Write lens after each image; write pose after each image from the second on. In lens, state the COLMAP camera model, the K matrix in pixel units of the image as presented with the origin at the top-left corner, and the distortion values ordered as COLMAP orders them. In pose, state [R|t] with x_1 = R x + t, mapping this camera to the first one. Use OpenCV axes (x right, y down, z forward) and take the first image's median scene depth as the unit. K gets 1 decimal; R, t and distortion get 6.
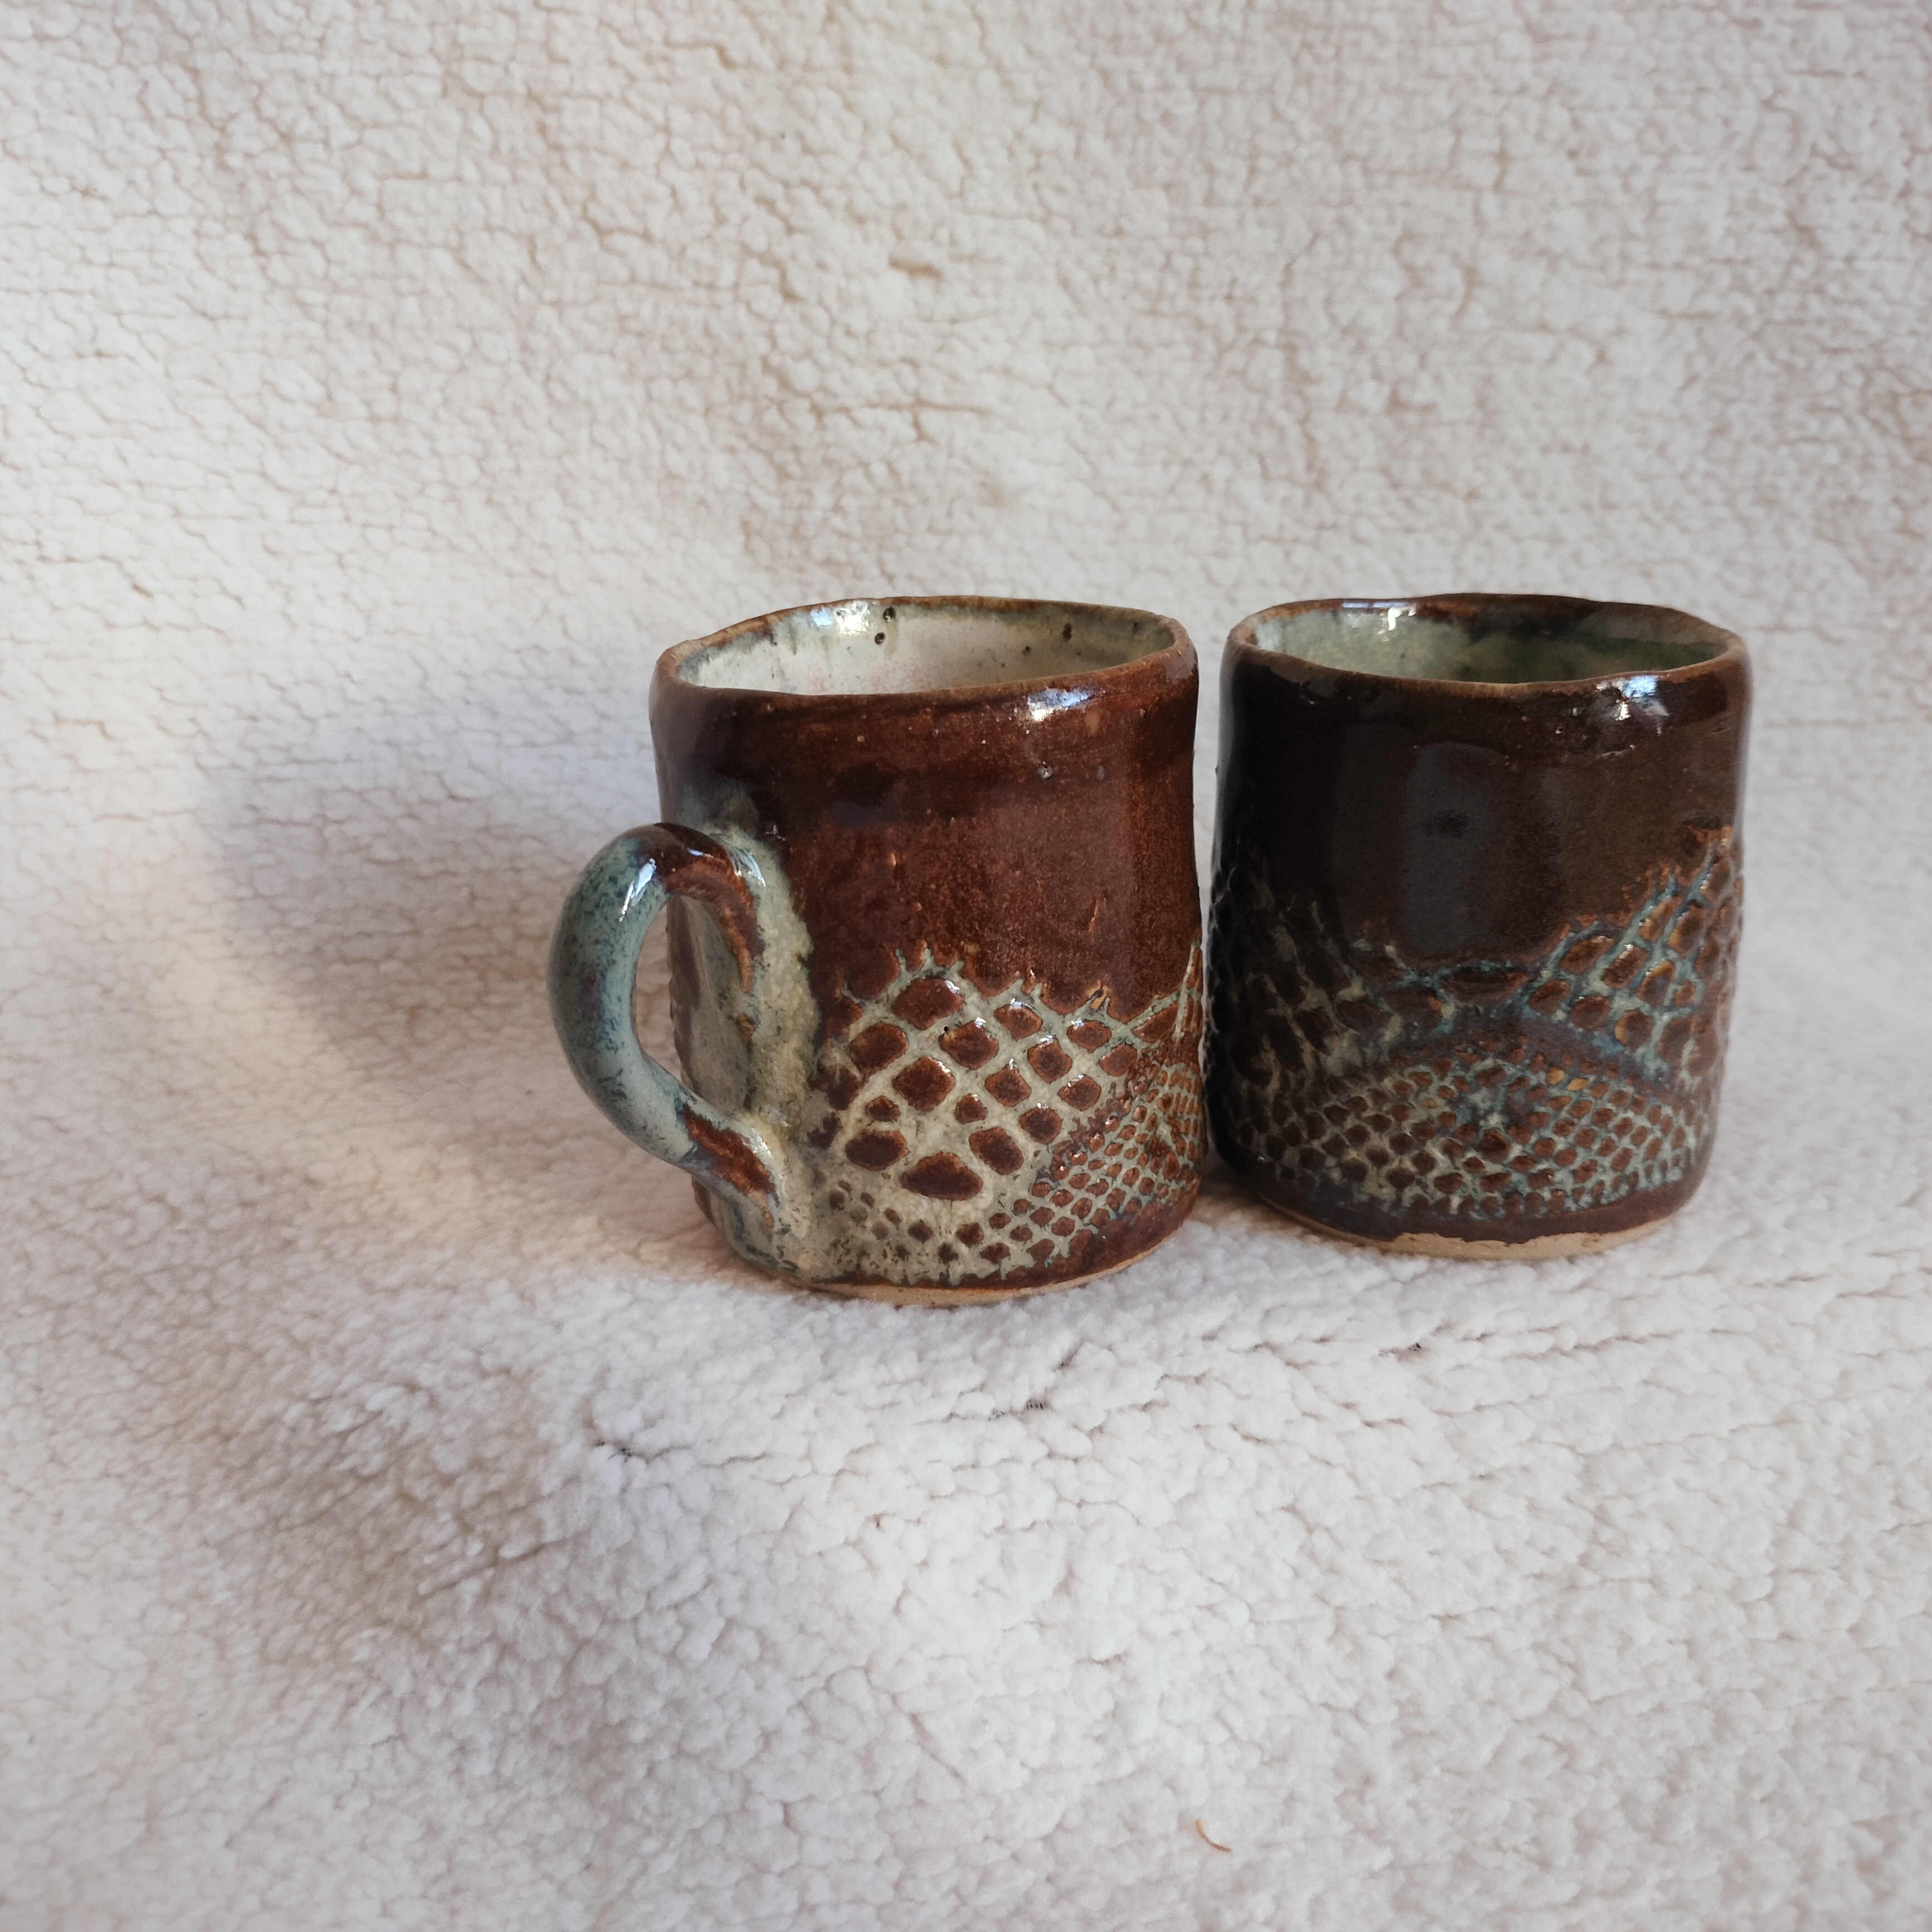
lens RADIAL K [[2254.7, 0, 974.5], [0, 2254.7, 965.6], [0, 0, 1]] dist [-0.010101, 0.000000]
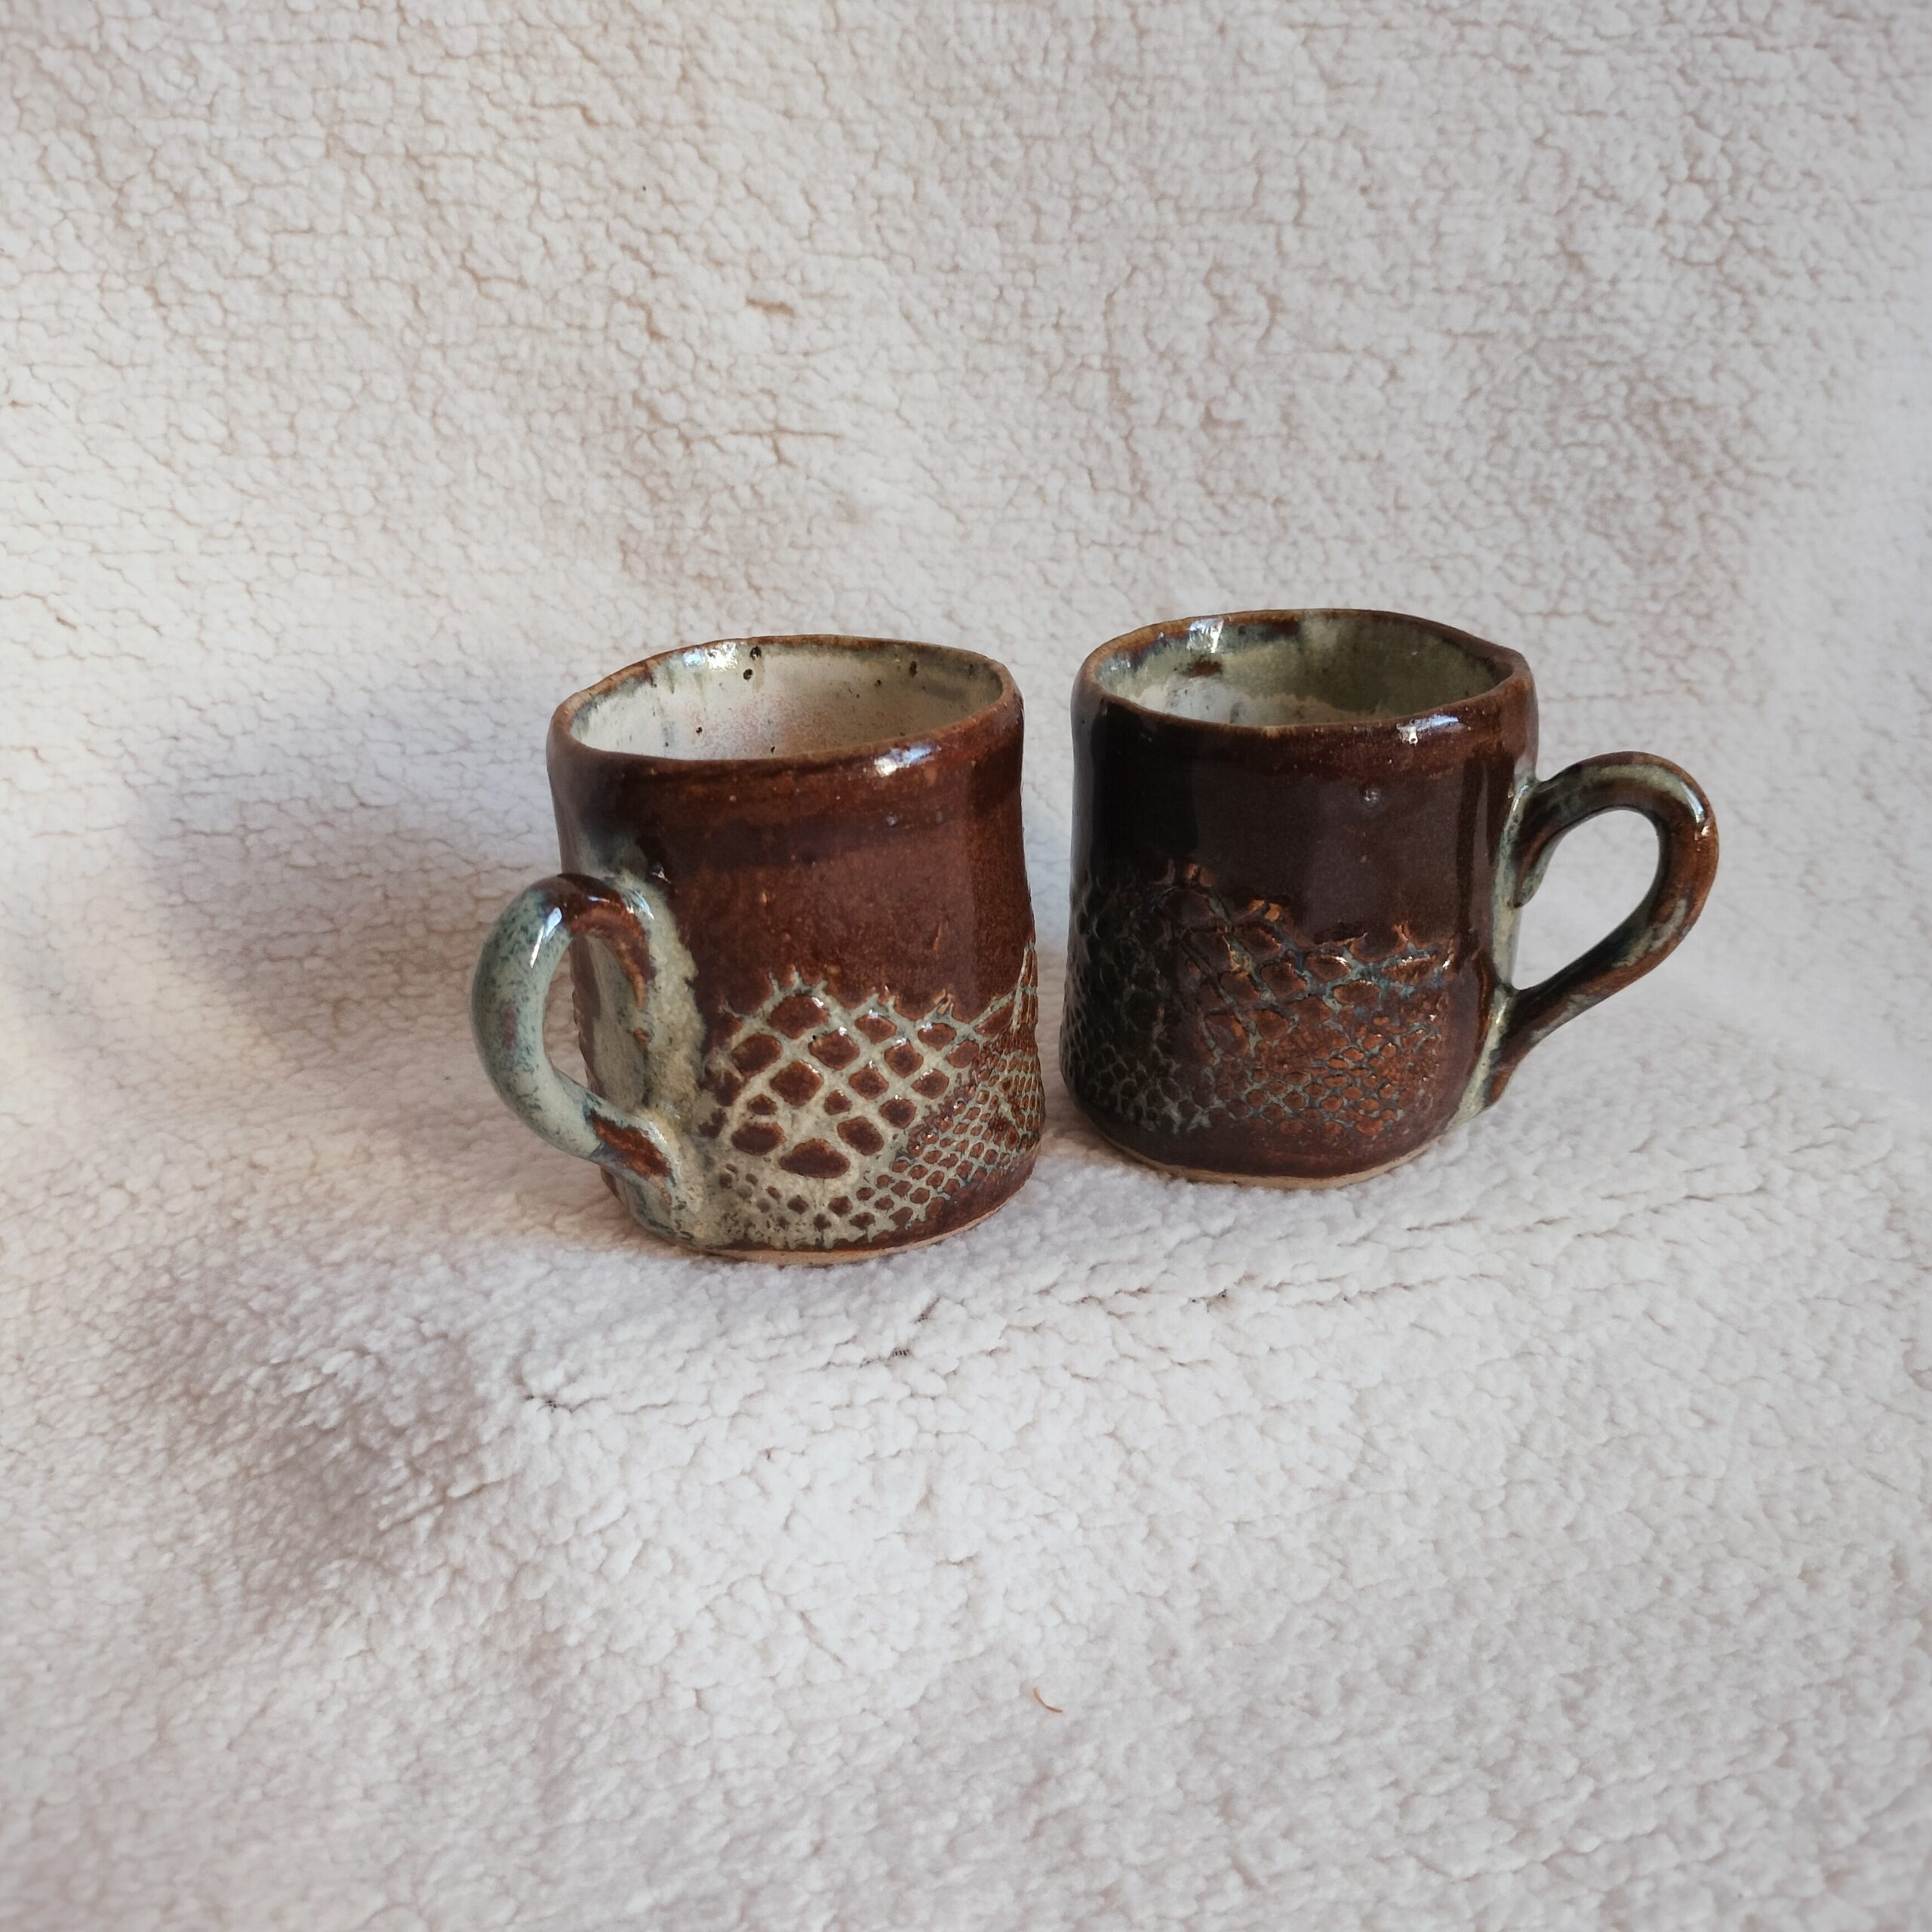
lens RADIAL K [[2254.7, 0, 1005.5], [0, 2254.7, 982.1], [0, 0, 1]] dist [-0.010101, 0.000000]
pose [[0.997578, -0.028278, 0.063547, 0.012168], [0.023969, 0.997426, 0.067572, -0.072736], [-0.065294, -0.065885, 0.995689, -0.161507]]
